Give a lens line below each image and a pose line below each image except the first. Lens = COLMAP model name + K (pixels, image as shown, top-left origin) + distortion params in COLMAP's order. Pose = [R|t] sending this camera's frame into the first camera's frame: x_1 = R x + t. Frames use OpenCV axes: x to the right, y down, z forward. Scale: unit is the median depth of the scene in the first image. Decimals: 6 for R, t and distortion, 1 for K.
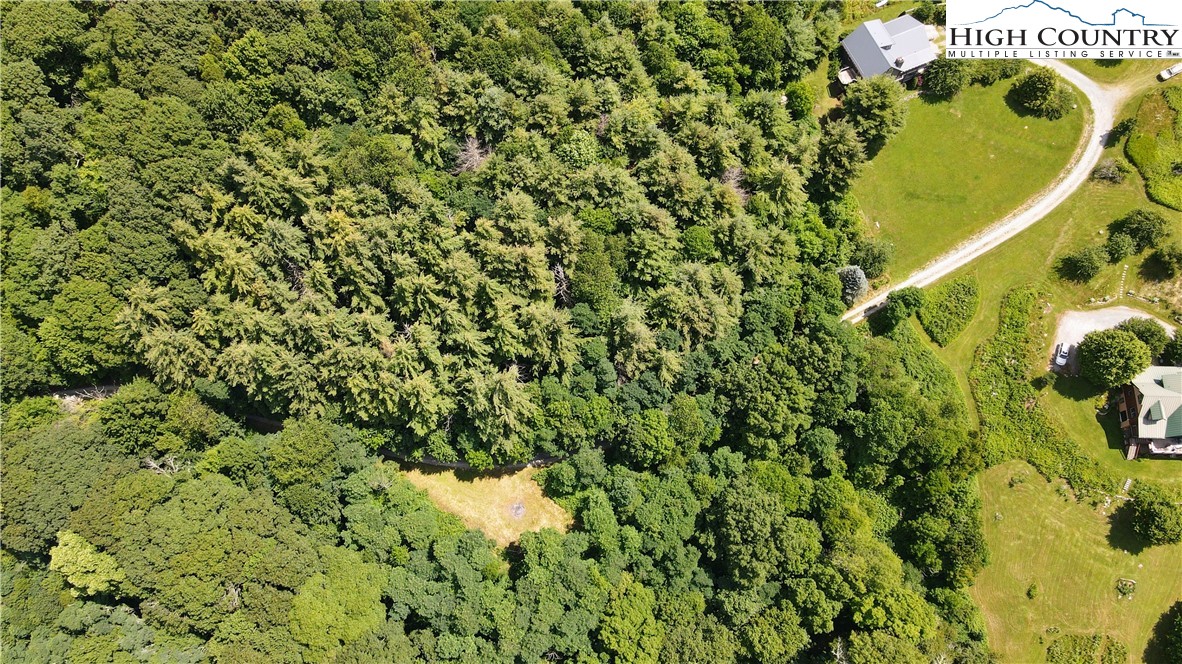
lens RADIAL K [[874.0, 0, 591.0], [0, 874.0, 332.0], [0, 0, 1]] dist [0.026436, 0.002354]
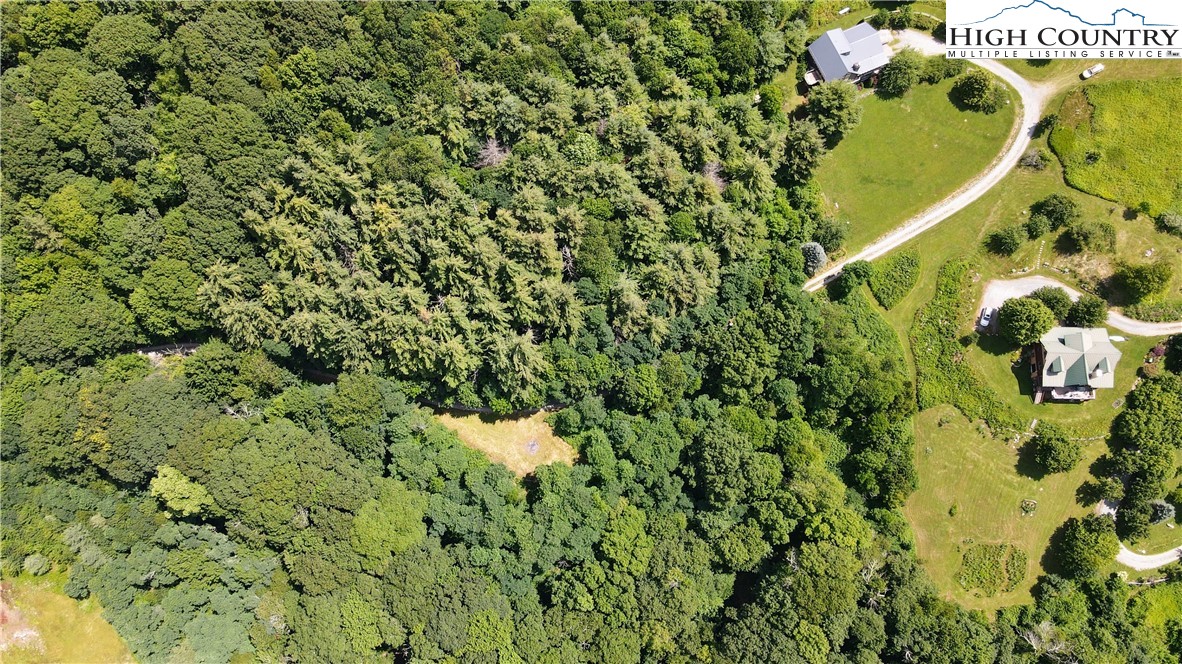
lens RADIAL K [[874.0, 0, 591.0], [0, 874.0, 332.0], [0, 0, 1]] dist [0.026436, 0.002354]
pose [[0.999990, -0.004552, -0.000305, -0.002546], [0.004561, 0.996604, 0.082221, -0.056431], [-0.000070, -0.082221, 0.996614, -0.199594]]
